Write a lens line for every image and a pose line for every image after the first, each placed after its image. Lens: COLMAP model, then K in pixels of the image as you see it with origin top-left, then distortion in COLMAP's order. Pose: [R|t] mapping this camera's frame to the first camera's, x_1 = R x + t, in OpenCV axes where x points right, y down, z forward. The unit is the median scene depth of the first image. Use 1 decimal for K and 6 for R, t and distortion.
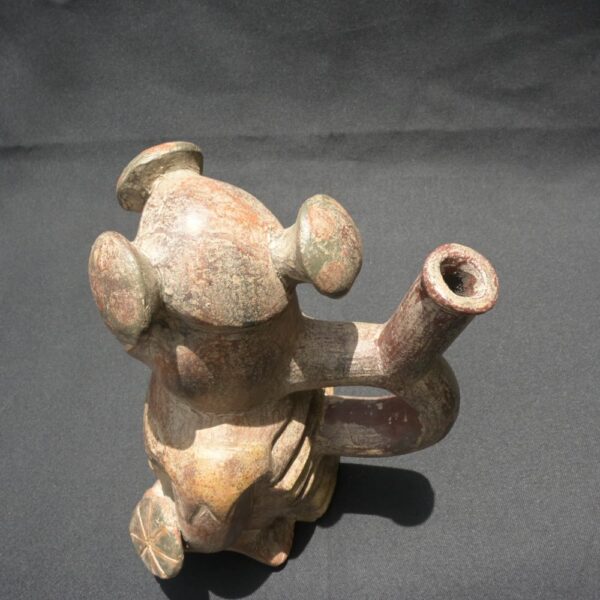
lens RADIAL K [[630.4, 0, 296.4], [0, 630.4, 299.8], [0, 0, 1]] dist [-0.009694, 0.000000]
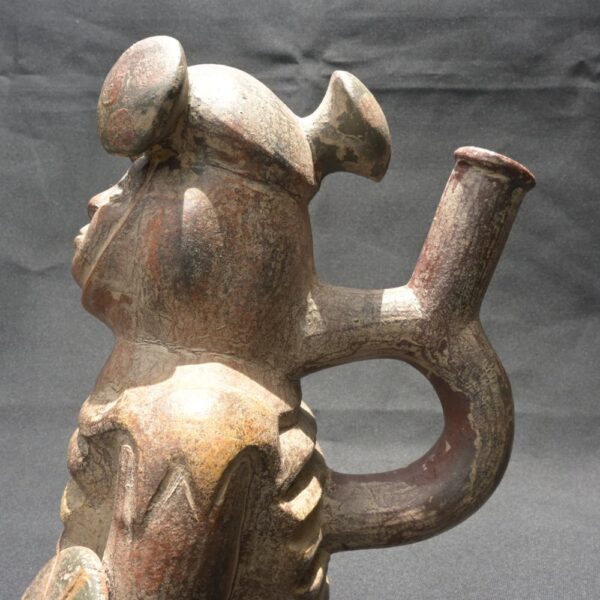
lens RADIAL K [[630.4, 0, 302.8], [0, 630.4, 285.3], [0, 0, 1]] dist [-0.009694, 0.000000]
pose [[0.982158, 0.082804, 0.168845, -0.147935], [0.066938, 0.685105, -0.725362, 0.656955], [-0.175740, 0.723723, 0.667339, 0.461667]]
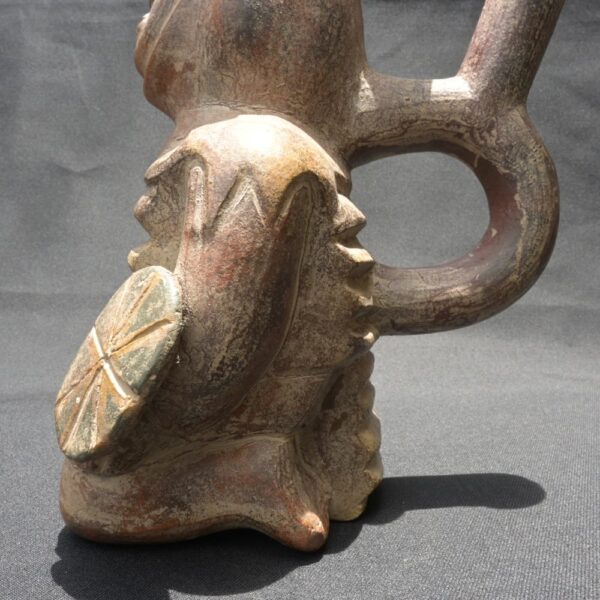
lens RADIAL K [[630.4, 0, 298.2], [0, 630.4, 303.5], [0, 0, 1]] dist [-0.009694, 0.000000]
pose [[0.987322, 0.085472, 0.133756, -0.171384], [0.035481, 0.702493, -0.710805, 0.879730], [-0.154716, 0.706539, 0.690554, 0.653372]]
